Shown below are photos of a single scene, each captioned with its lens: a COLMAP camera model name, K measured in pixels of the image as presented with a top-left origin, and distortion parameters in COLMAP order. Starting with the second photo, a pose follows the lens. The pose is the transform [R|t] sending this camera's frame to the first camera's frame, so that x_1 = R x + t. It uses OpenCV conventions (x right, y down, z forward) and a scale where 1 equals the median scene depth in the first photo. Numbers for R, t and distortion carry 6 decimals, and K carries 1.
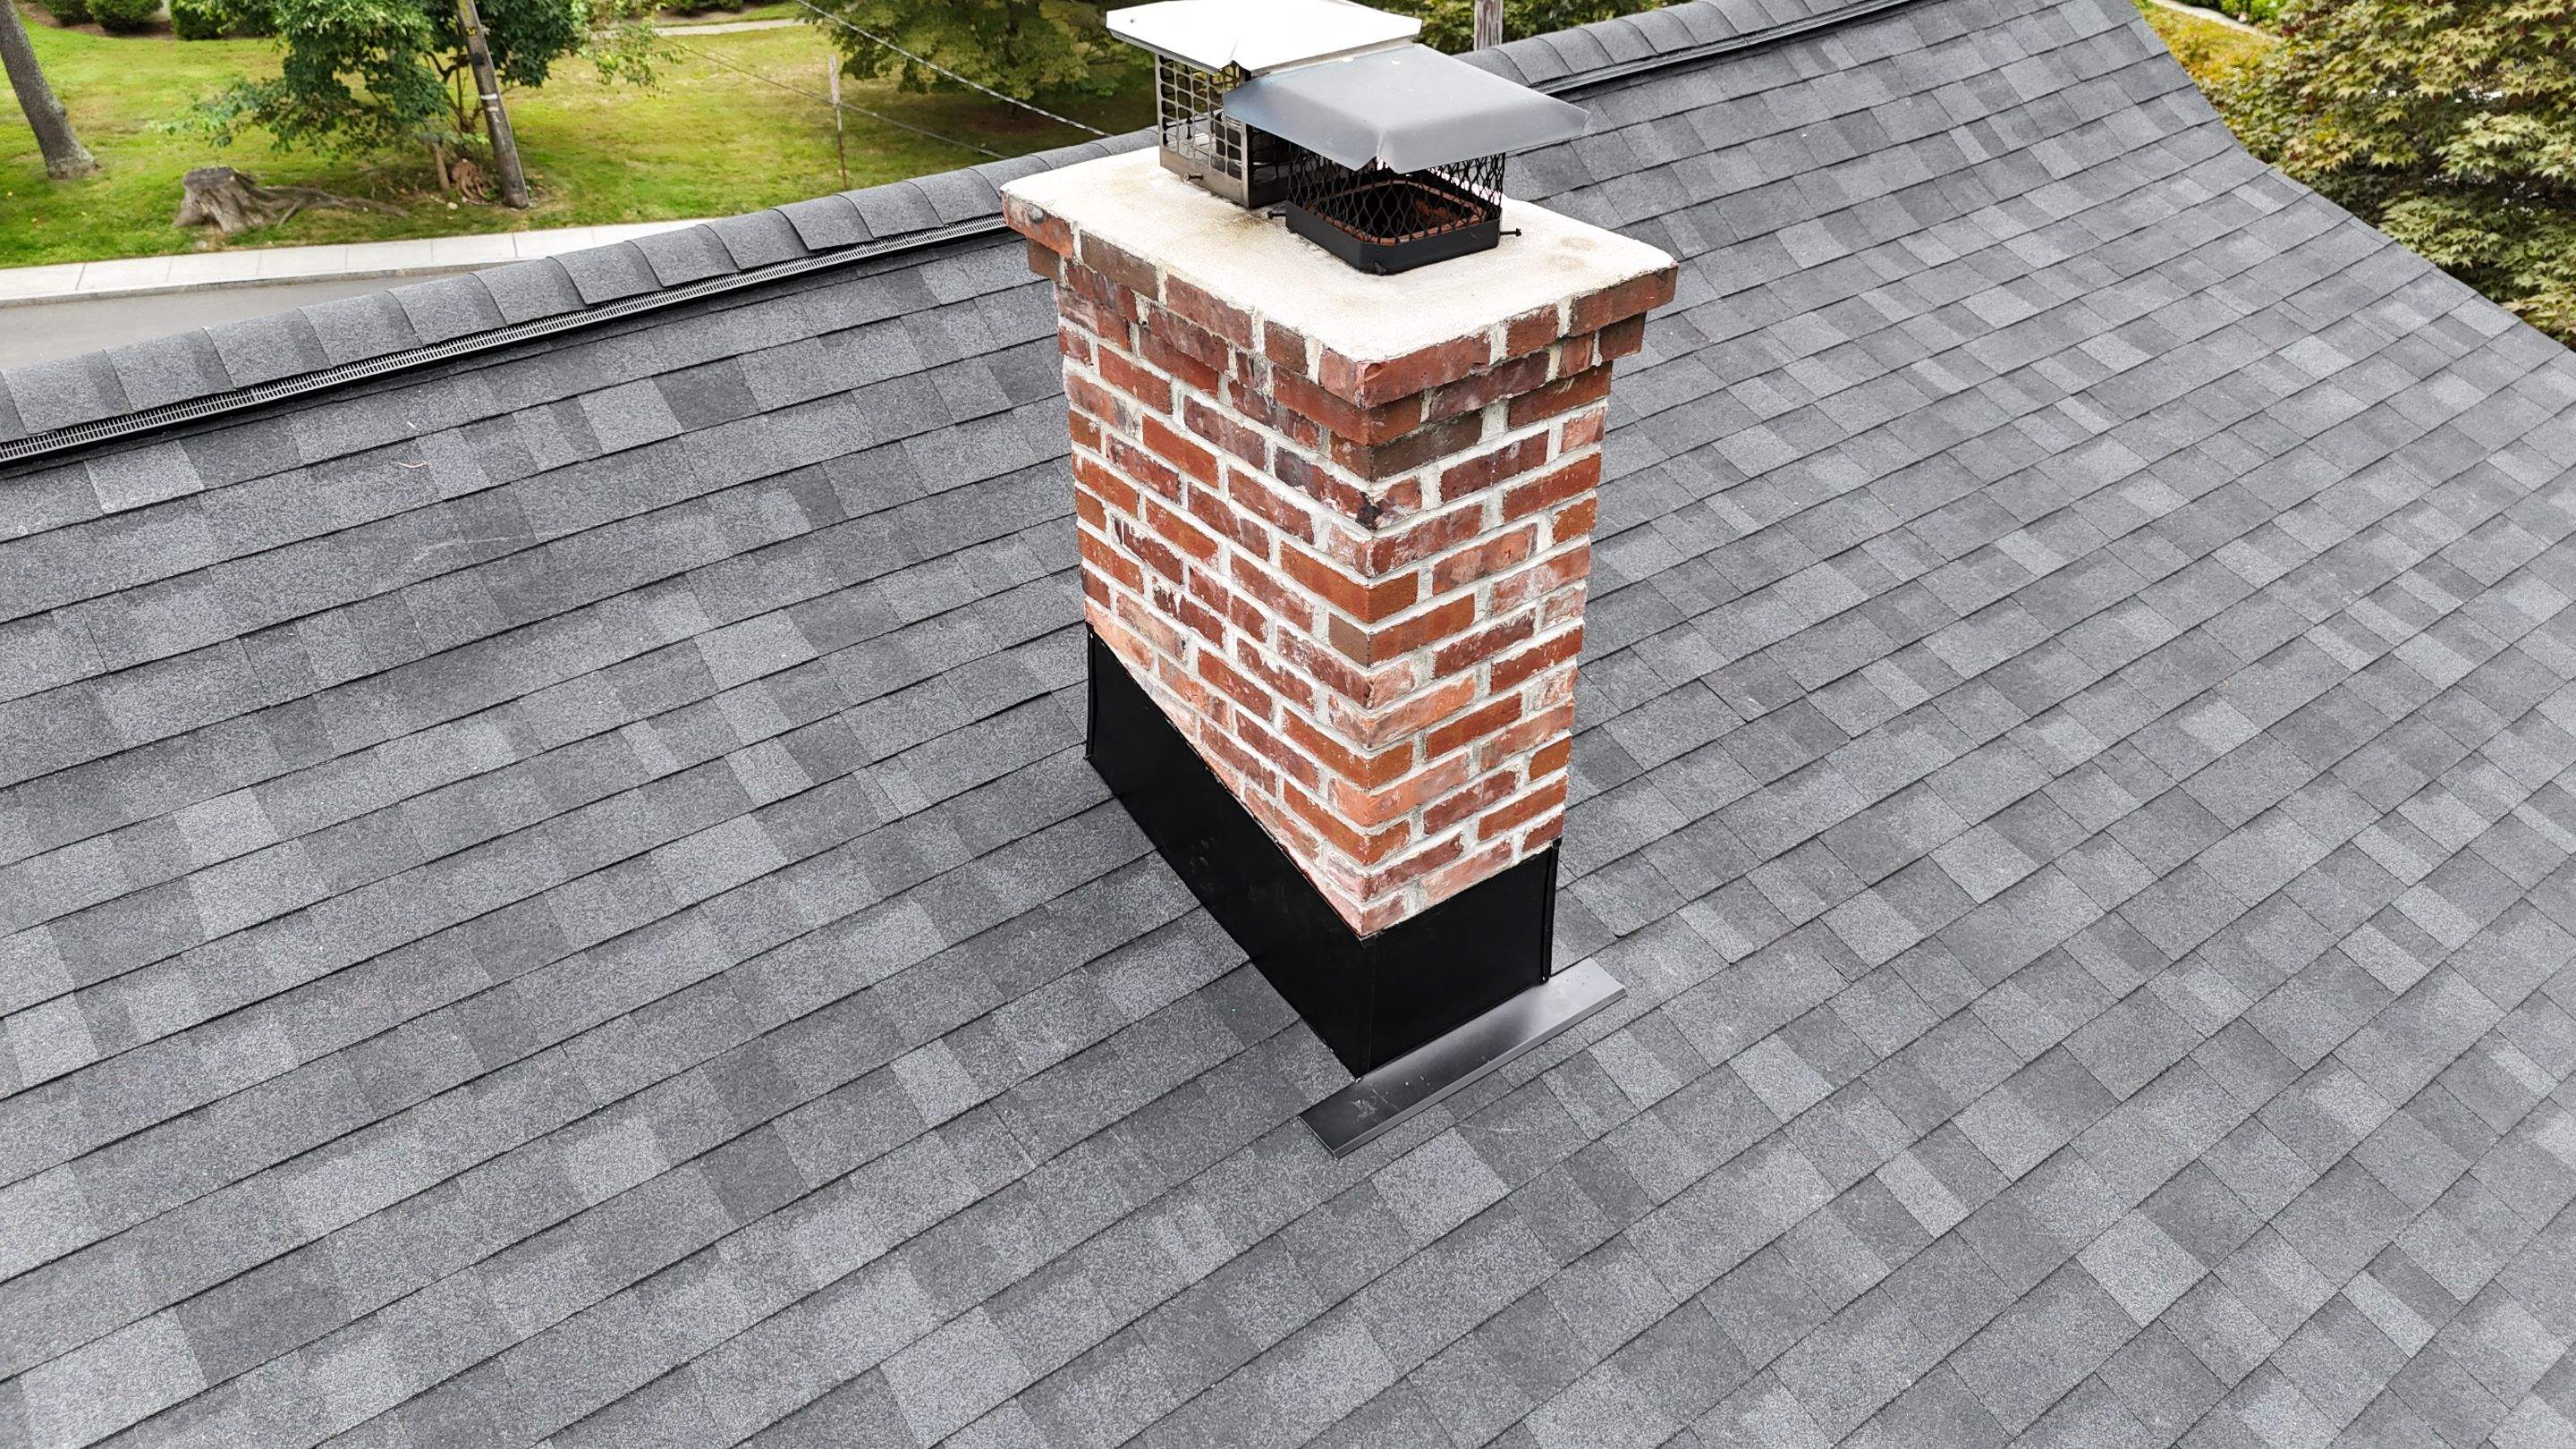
lens RADIAL K [[1905.4, 0, 1293.9], [0, 1905.4, 713.1], [0, 0, 1]] dist [0.073685, -0.079162]
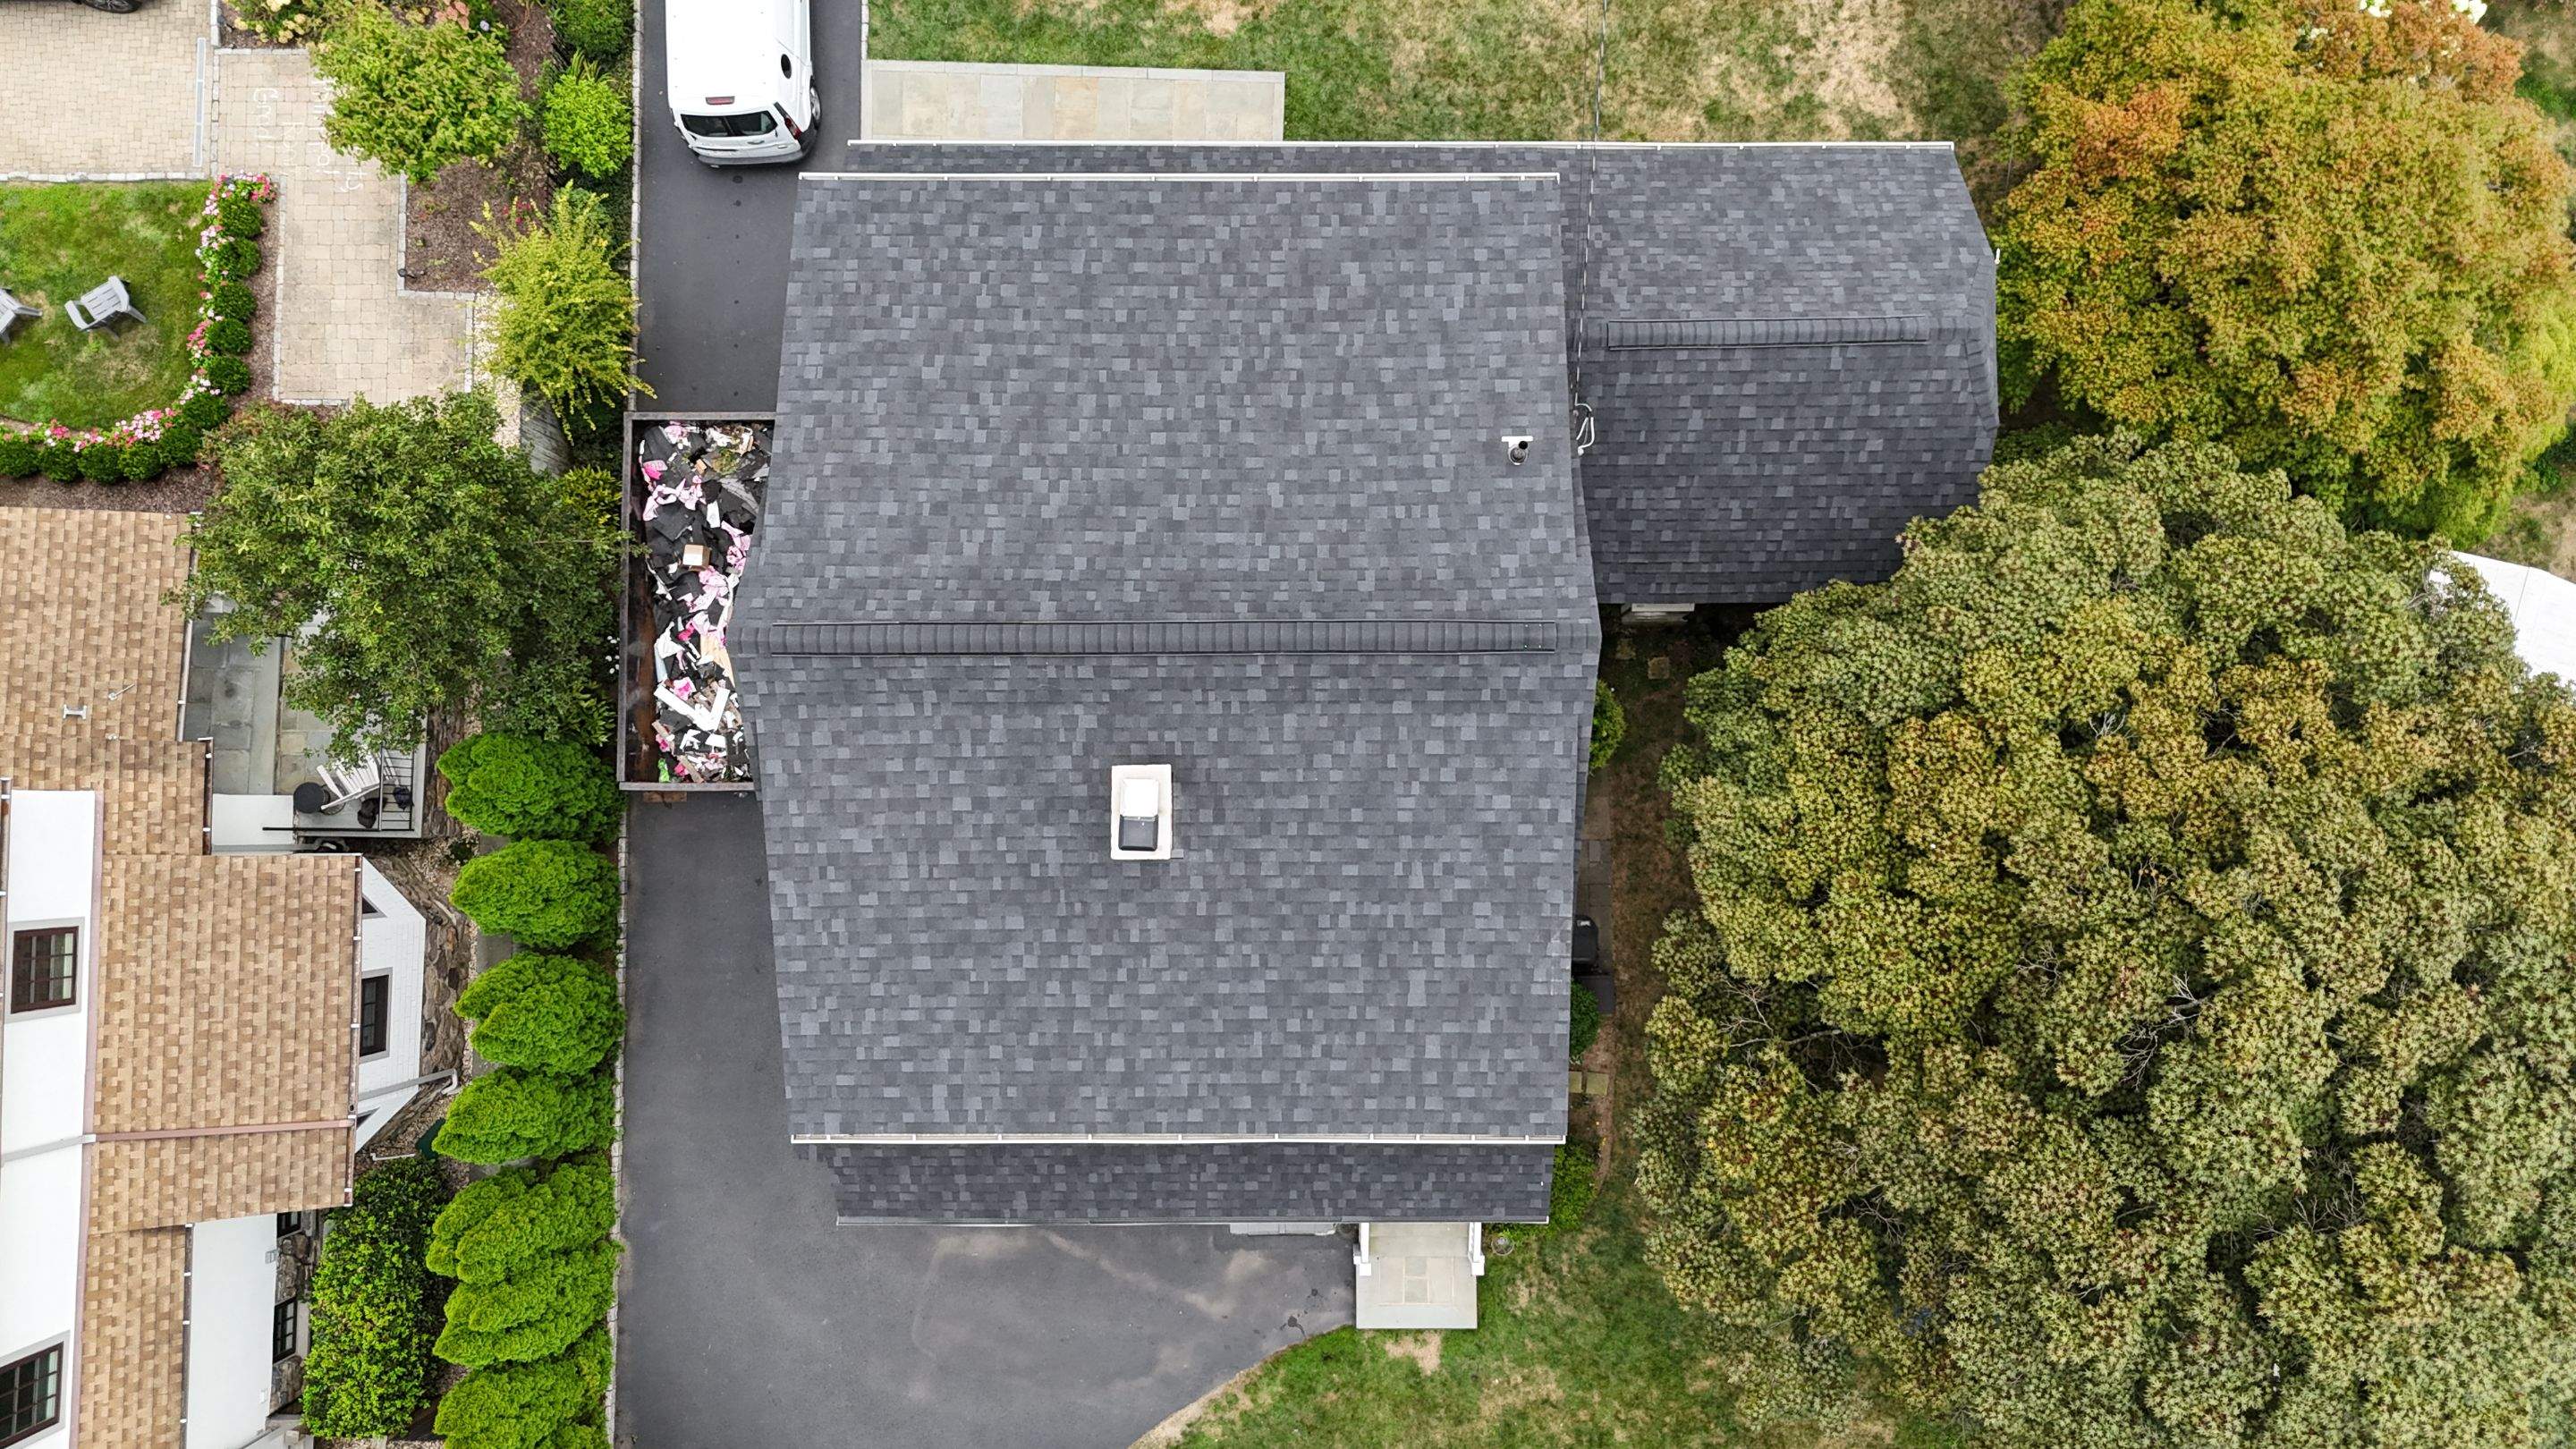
lens RADIAL K [[1905.4, 0, 1293.9], [0, 1905.4, 713.1], [0, 0, 1]] dist [0.073685, -0.079162]
pose [[0.793657, 0.607396, -0.034325, 0.371509], [-0.324925, 0.470914, 0.820161, -4.944769], [0.514327, -0.639774, 0.571102, -1.864743]]
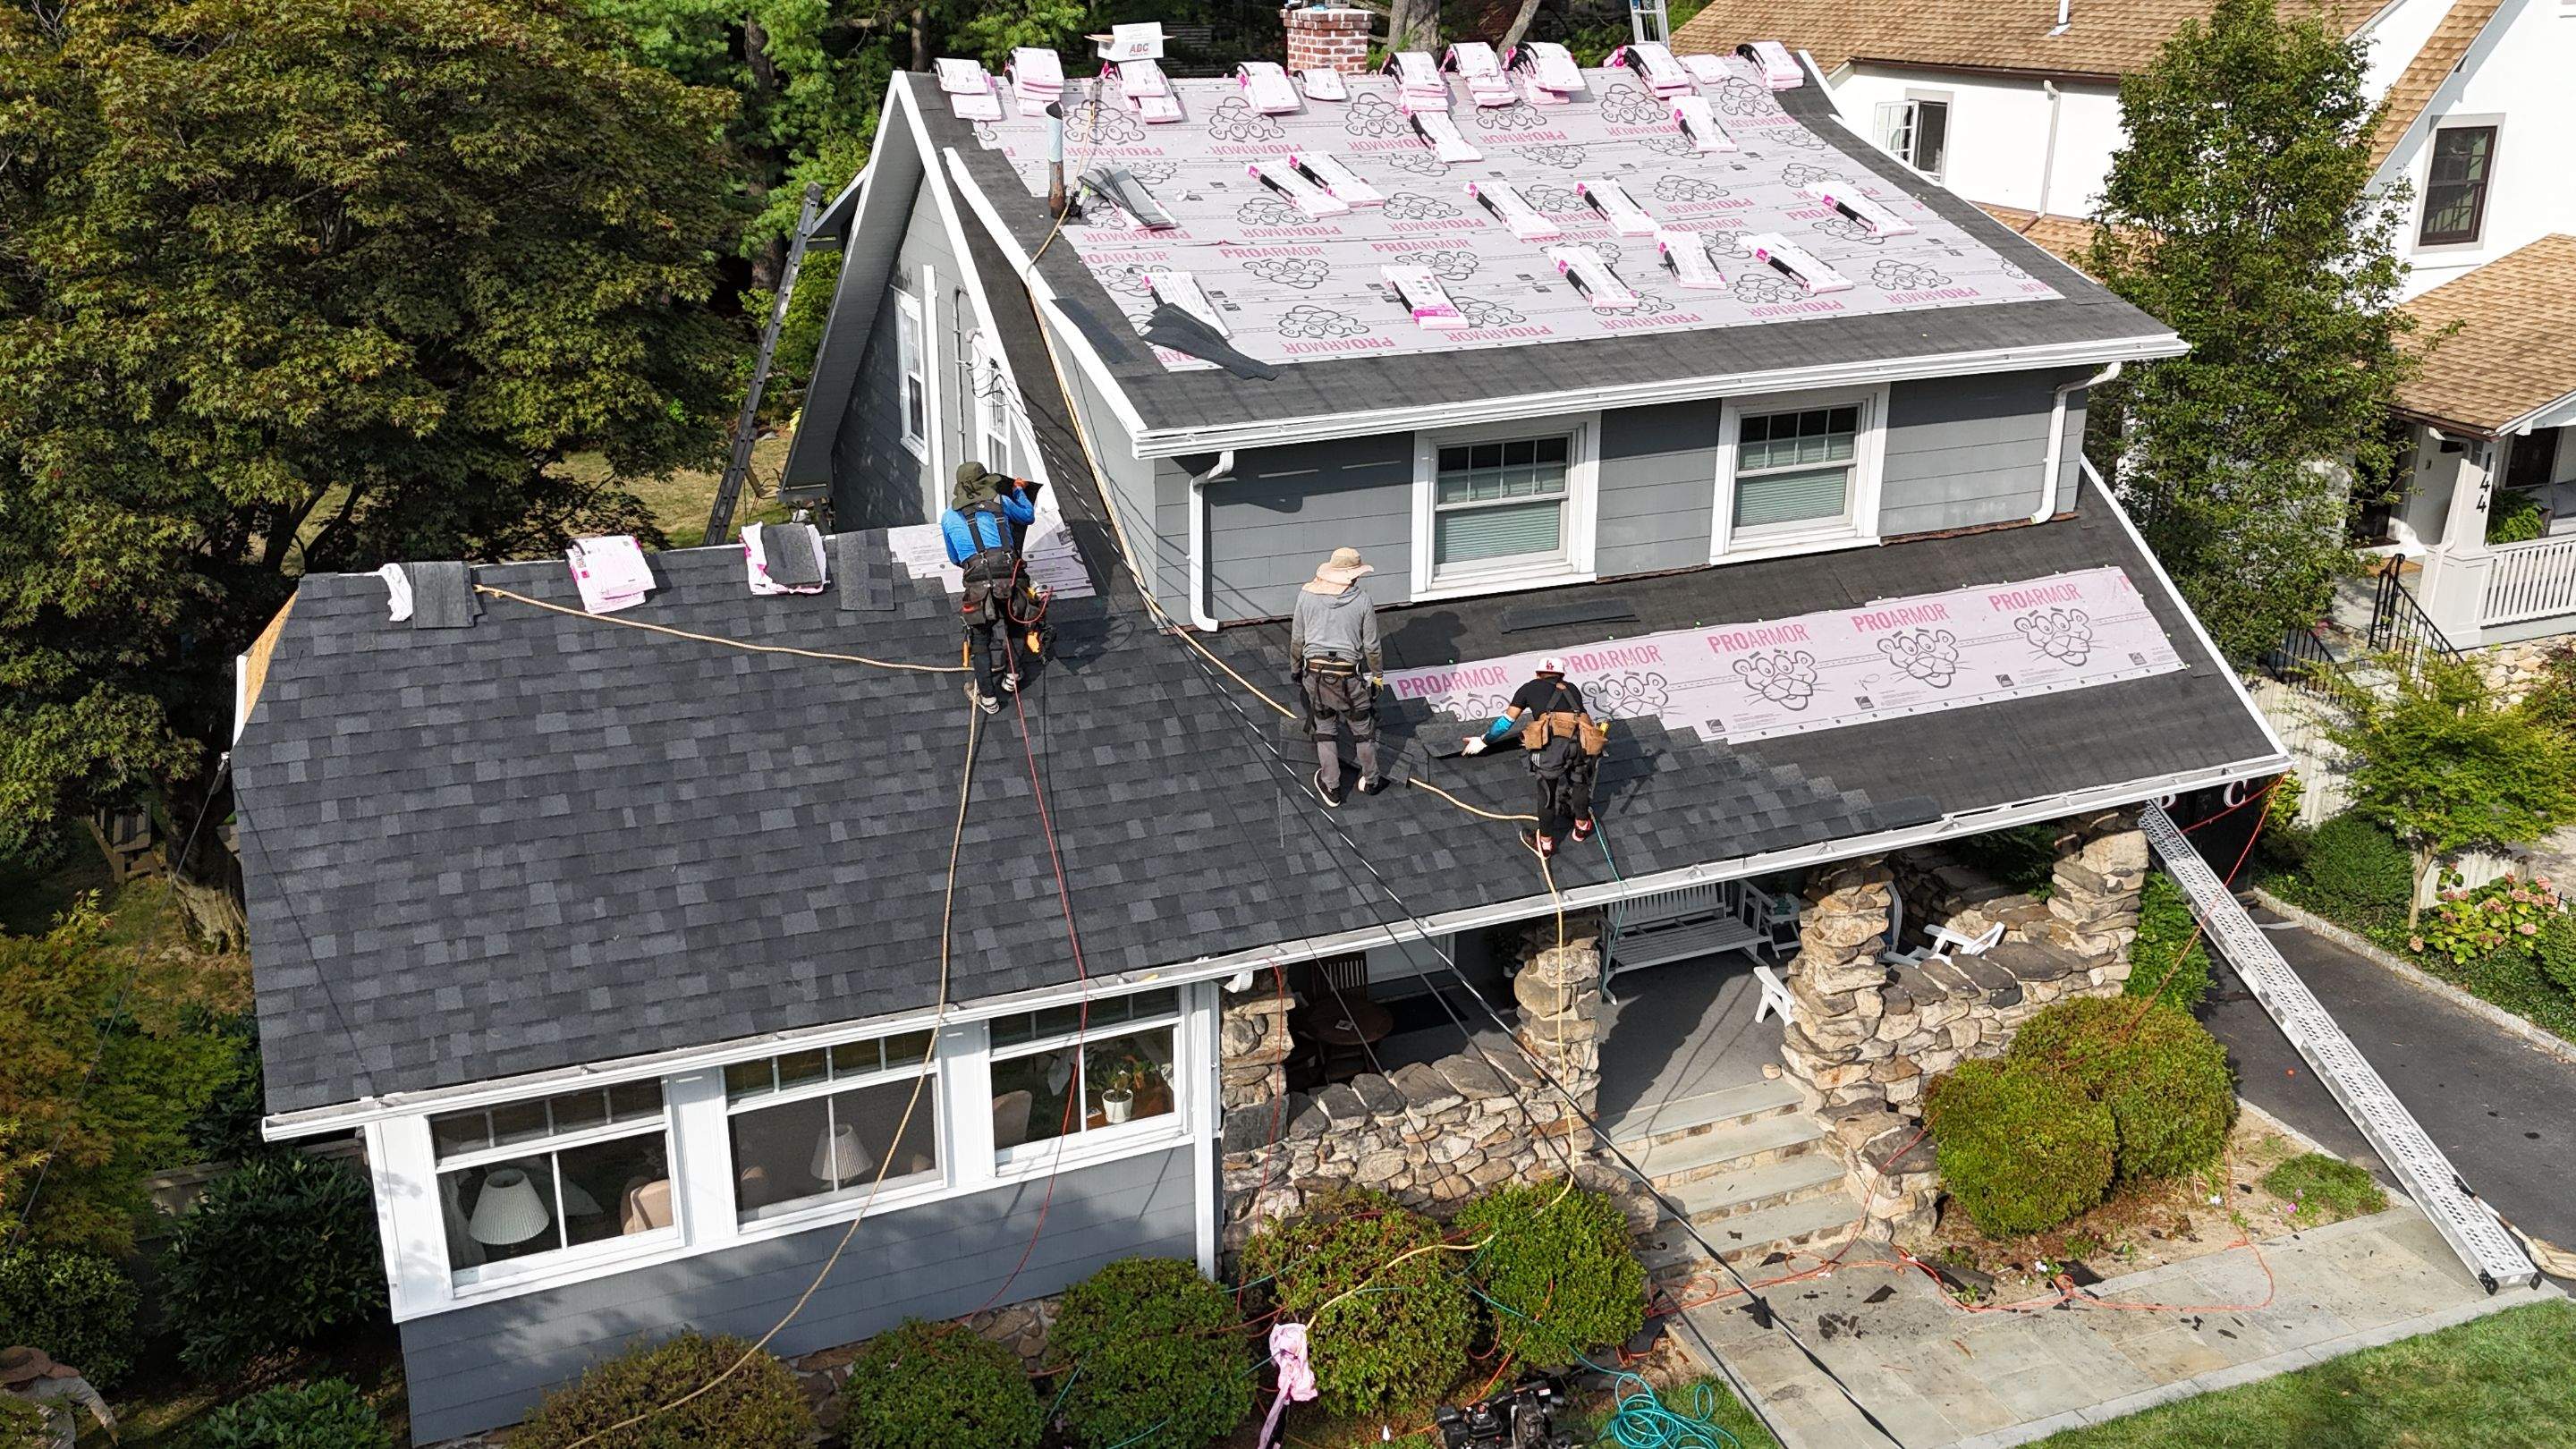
lens RADIAL K [[2172.3, 0, 1271.6], [0, 2172.3, 767.0], [0, 0, 1]] dist [0.007347, 0.006555]
pose [[-0.965986, -0.075455, 0.247342, -1.456333], [0.151887, 0.608557, 0.778838, -3.582331], [-0.209289, 0.789915, -0.576397, 5.889036]]
